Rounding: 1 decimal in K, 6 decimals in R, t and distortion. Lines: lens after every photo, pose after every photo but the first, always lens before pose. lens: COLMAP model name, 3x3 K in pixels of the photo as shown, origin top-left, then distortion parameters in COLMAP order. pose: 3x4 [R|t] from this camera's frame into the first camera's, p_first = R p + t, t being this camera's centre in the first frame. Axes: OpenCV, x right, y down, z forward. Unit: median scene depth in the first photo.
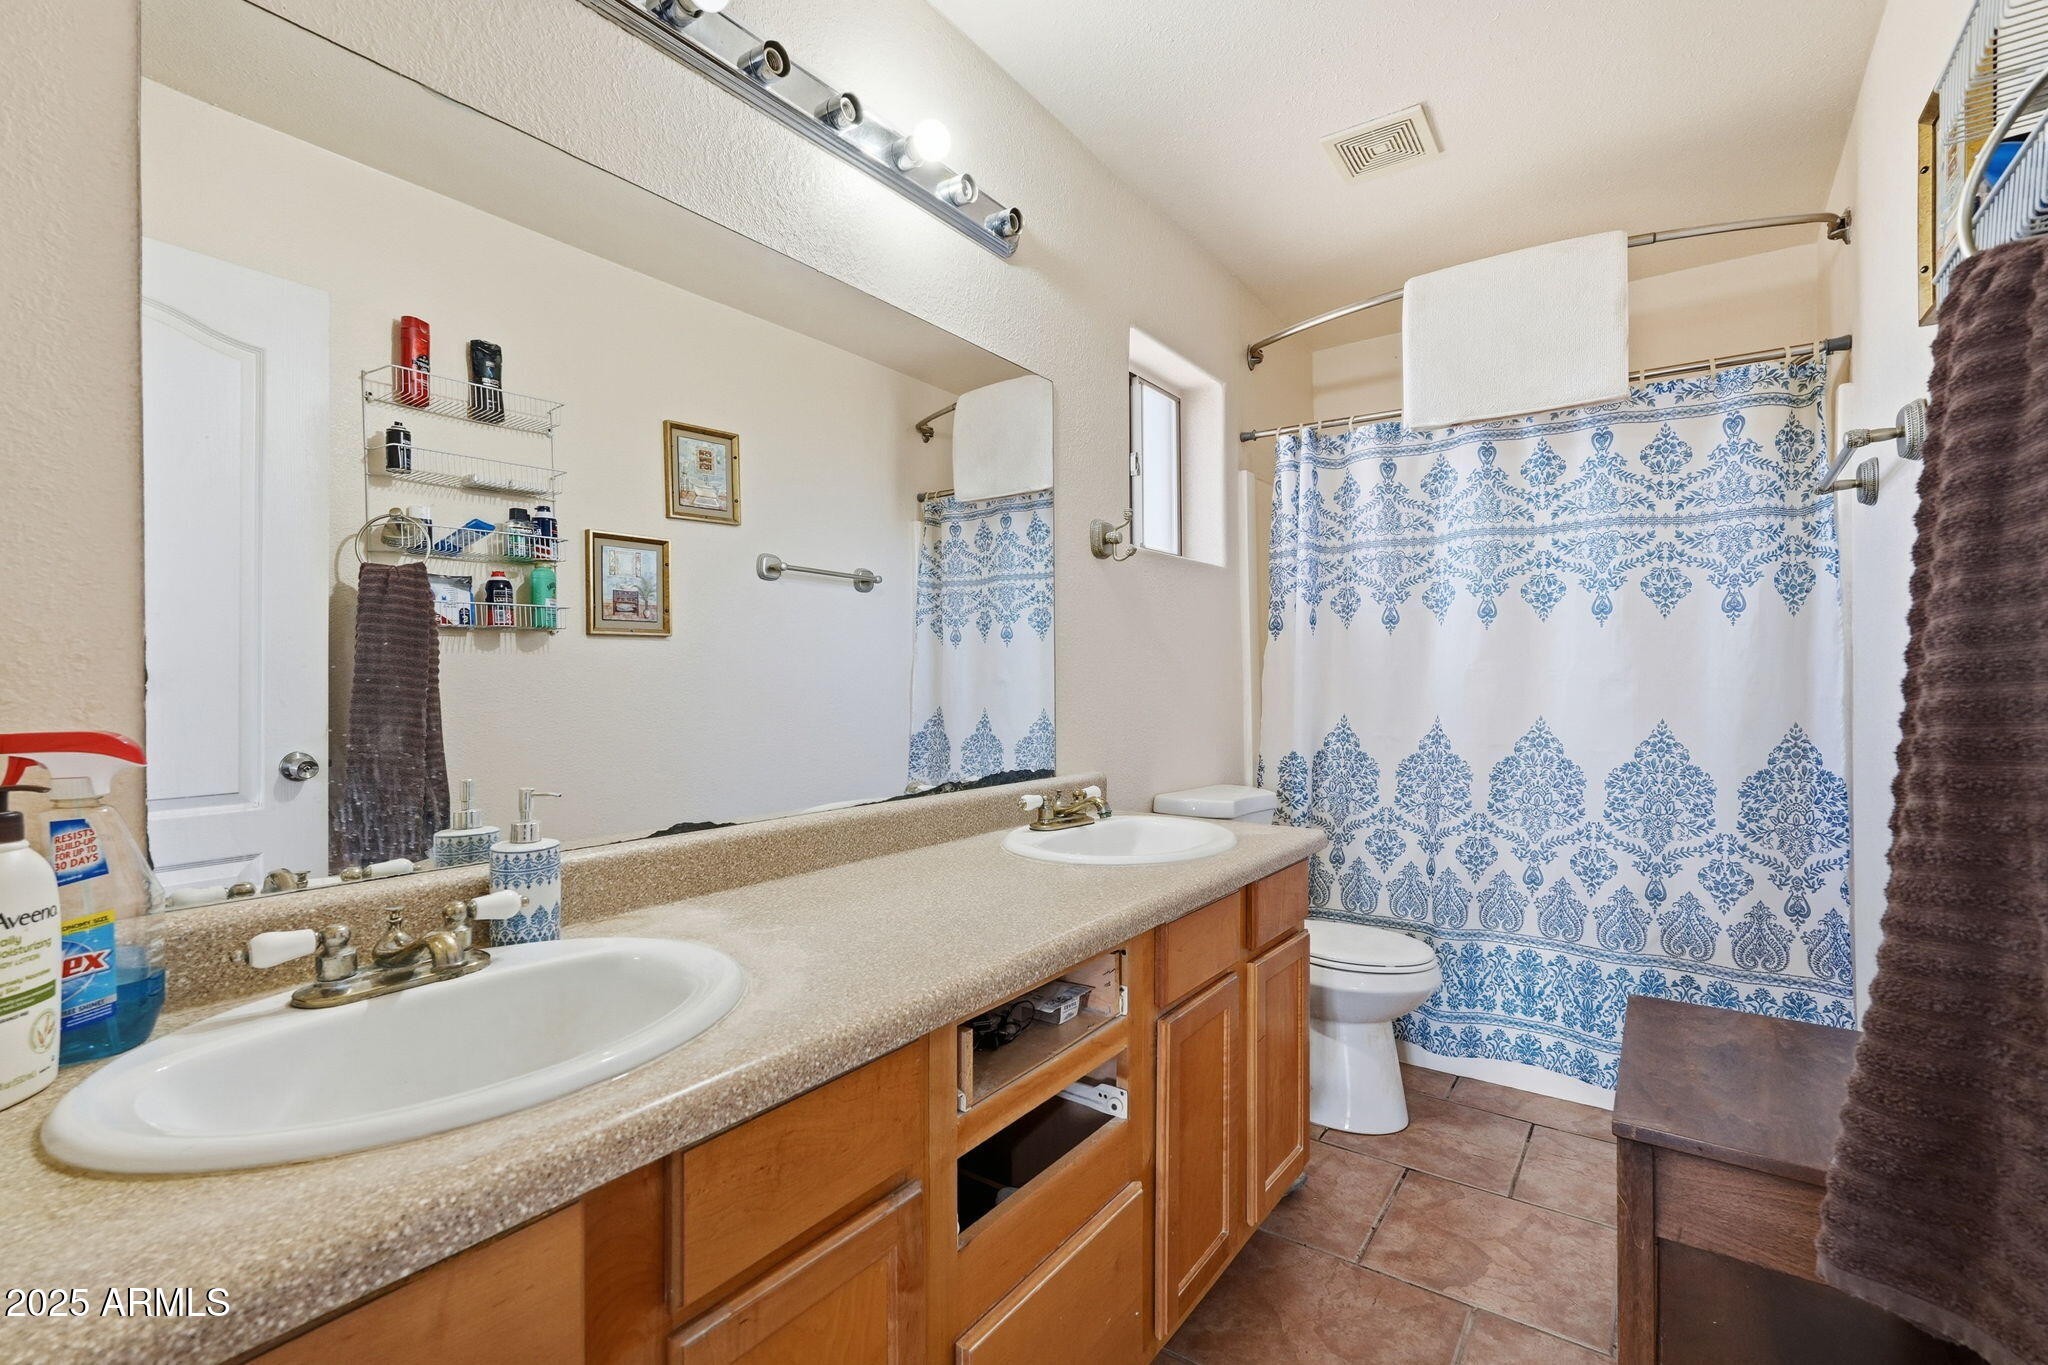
lens RADIAL K [[902.4, 0, 1020.2], [0, 902.4, 682.3], [0, 0, 1]] dist [-0.012414, 0.006697]
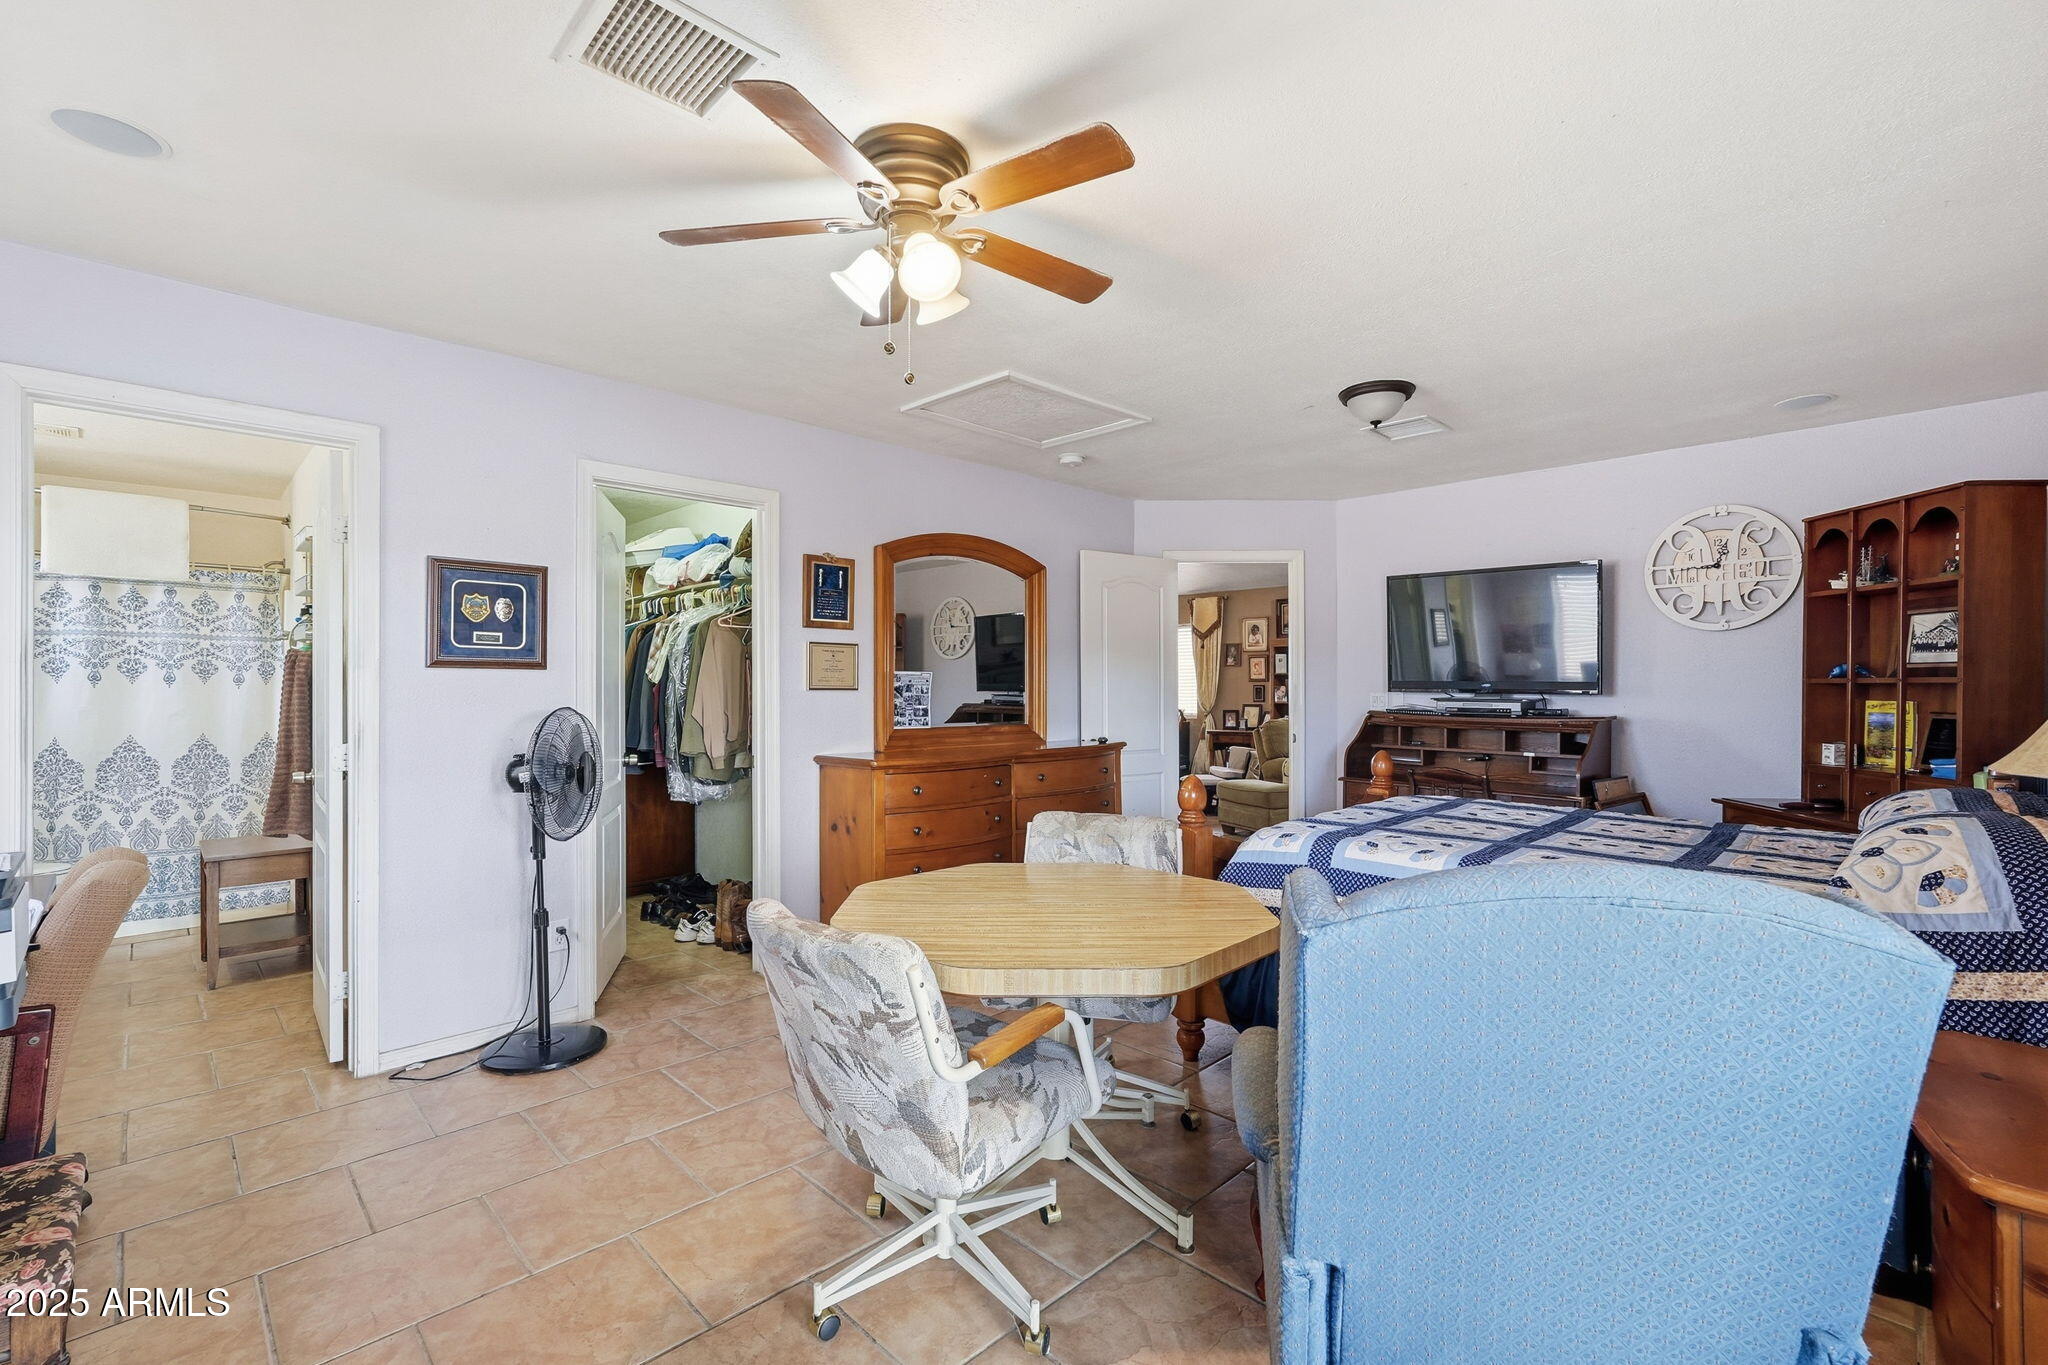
lens RADIAL K [[902.4, 0, 1025.4], [0, 902.4, 681.1], [0, 0, 1]] dist [-0.012414, 0.006697]
pose [[0.155935, 0.008045, 0.987735, -1.027158], [0.002527, 0.999960, -0.008544, -0.055820], [-0.987764, 0.003829, 0.155908, -1.189119]]
